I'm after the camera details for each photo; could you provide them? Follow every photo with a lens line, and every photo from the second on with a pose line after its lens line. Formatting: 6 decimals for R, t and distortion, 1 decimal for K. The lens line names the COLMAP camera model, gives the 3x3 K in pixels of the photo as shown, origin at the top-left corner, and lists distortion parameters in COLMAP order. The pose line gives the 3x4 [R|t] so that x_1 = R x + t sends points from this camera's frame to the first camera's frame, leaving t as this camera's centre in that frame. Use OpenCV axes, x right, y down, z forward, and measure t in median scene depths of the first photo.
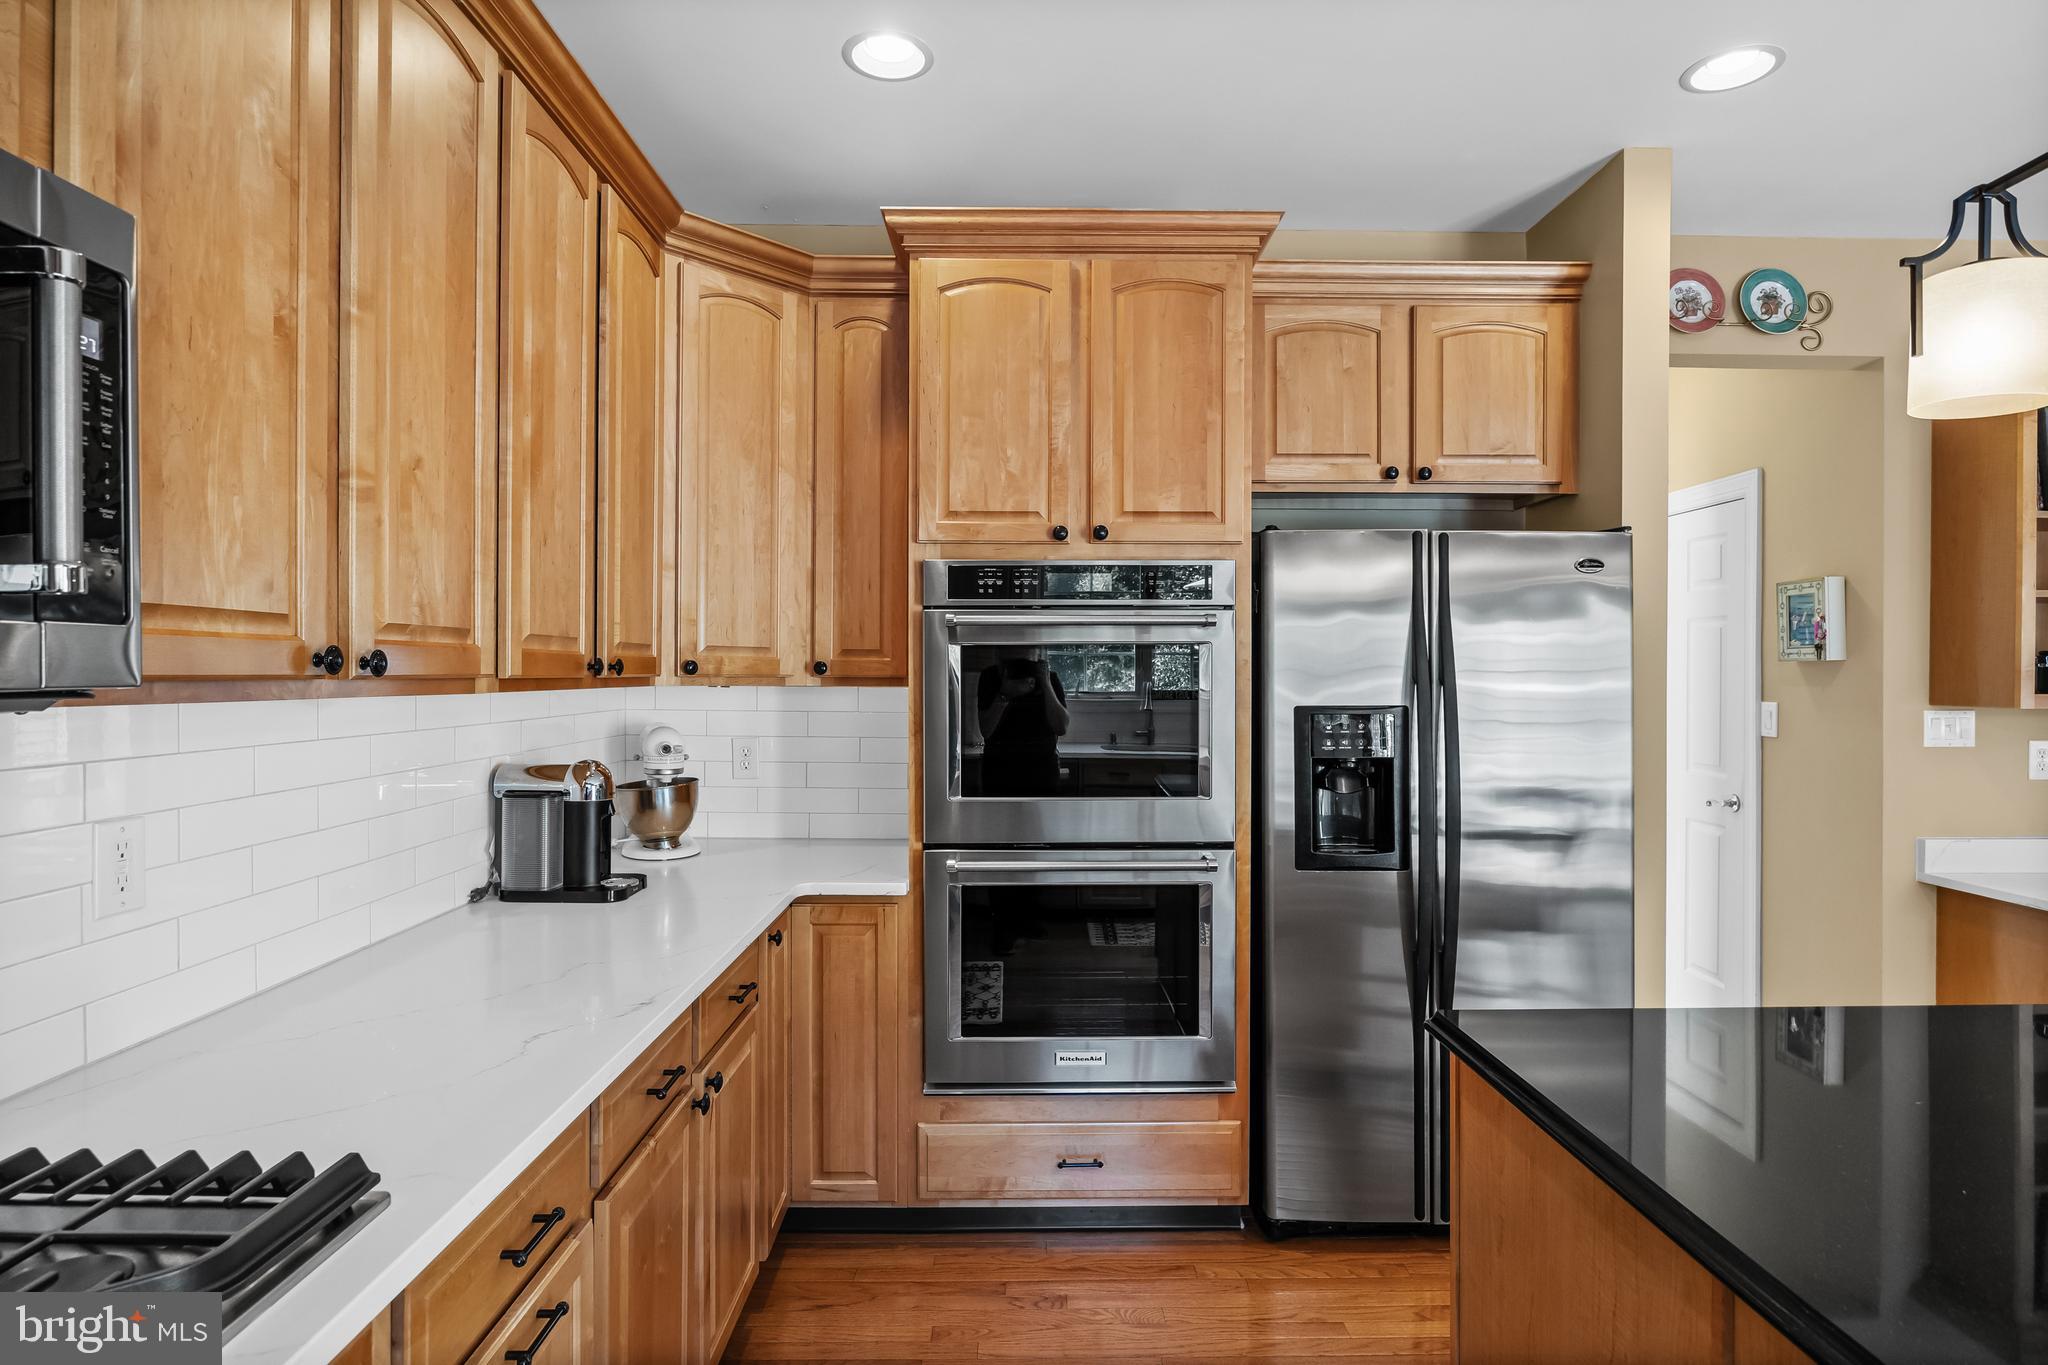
lens RADIAL K [[1089.8, 0, 1028.5], [0, 1089.8, 681.9], [0, 0, 1]] dist [0.001214, 0.000294]
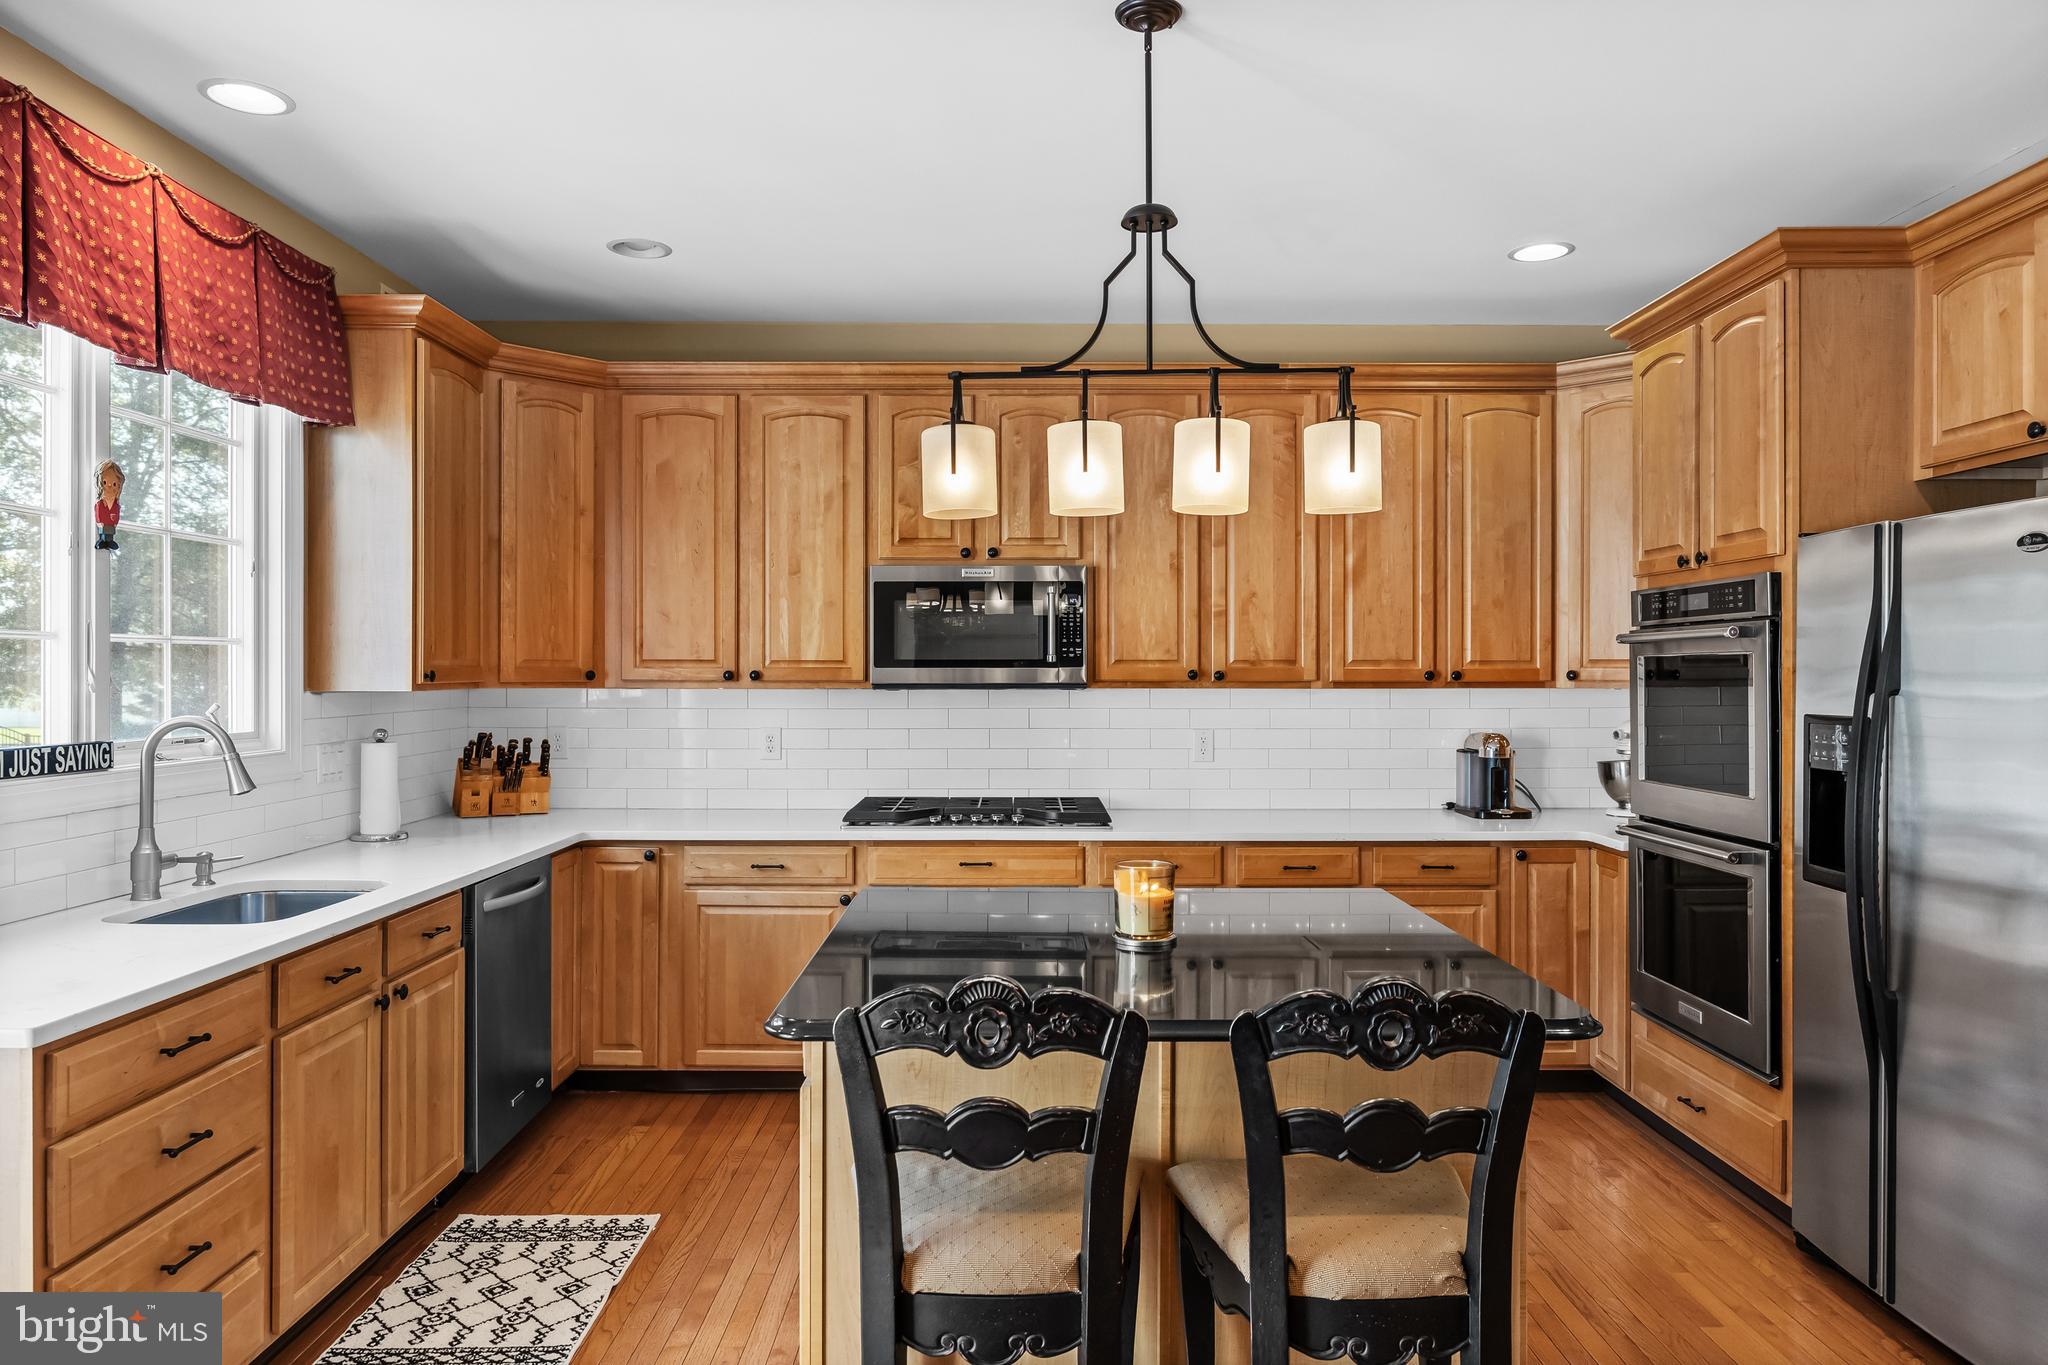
lens RADIAL K [[1354.2, 0, 1025.1], [0, 1354.2, 677.9], [0, 0, 1]] dist [-0.000313, -0.000103]
pose [[-0.022798, 0.001624, -0.999739, 1.505222], [-0.008976, 0.999958, 0.001829, -0.006969], [0.999700, 0.009015, -0.022782, 0.323669]]
